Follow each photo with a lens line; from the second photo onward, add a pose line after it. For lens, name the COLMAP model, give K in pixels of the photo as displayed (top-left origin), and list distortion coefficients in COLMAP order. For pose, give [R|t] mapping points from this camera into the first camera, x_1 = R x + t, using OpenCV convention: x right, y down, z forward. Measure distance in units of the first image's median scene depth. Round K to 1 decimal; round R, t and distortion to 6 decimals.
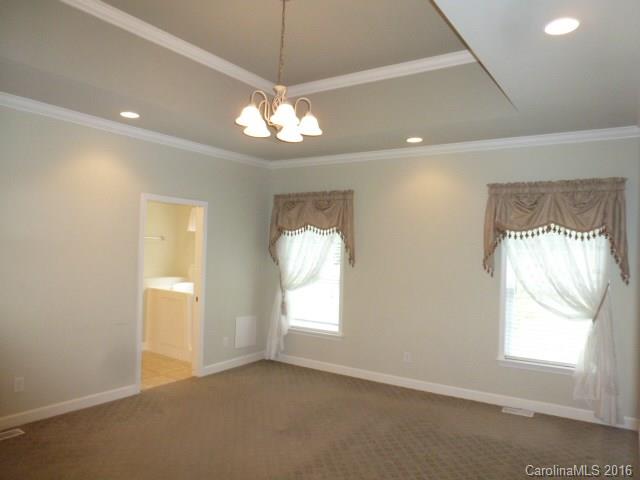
lens RADIAL K [[459.5, 0, 327.7], [0, 459.5, 240.8], [0, 0, 1]] dist [-0.045246, -0.001435]
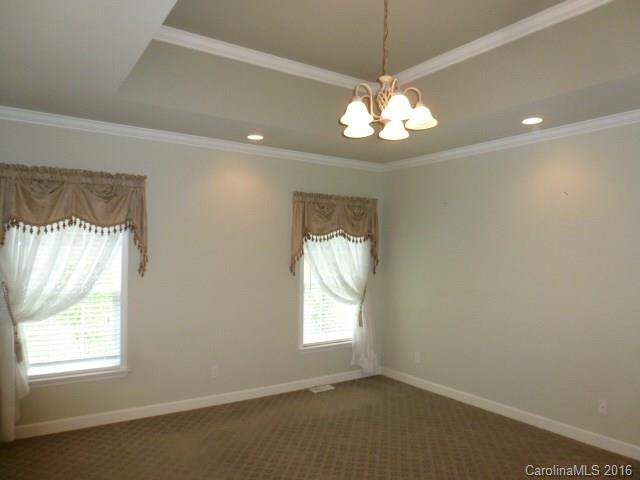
lens RADIAL K [[459.5, 0, 327.7], [0, 459.5, 240.8], [0, 0, 1]] dist [-0.045246, -0.001435]
pose [[0.382468, -0.002363, 0.923966, -0.635066], [-0.015516, 0.999839, 0.008980, -0.016921], [-0.923838, -0.017770, 0.382370, 0.504709]]
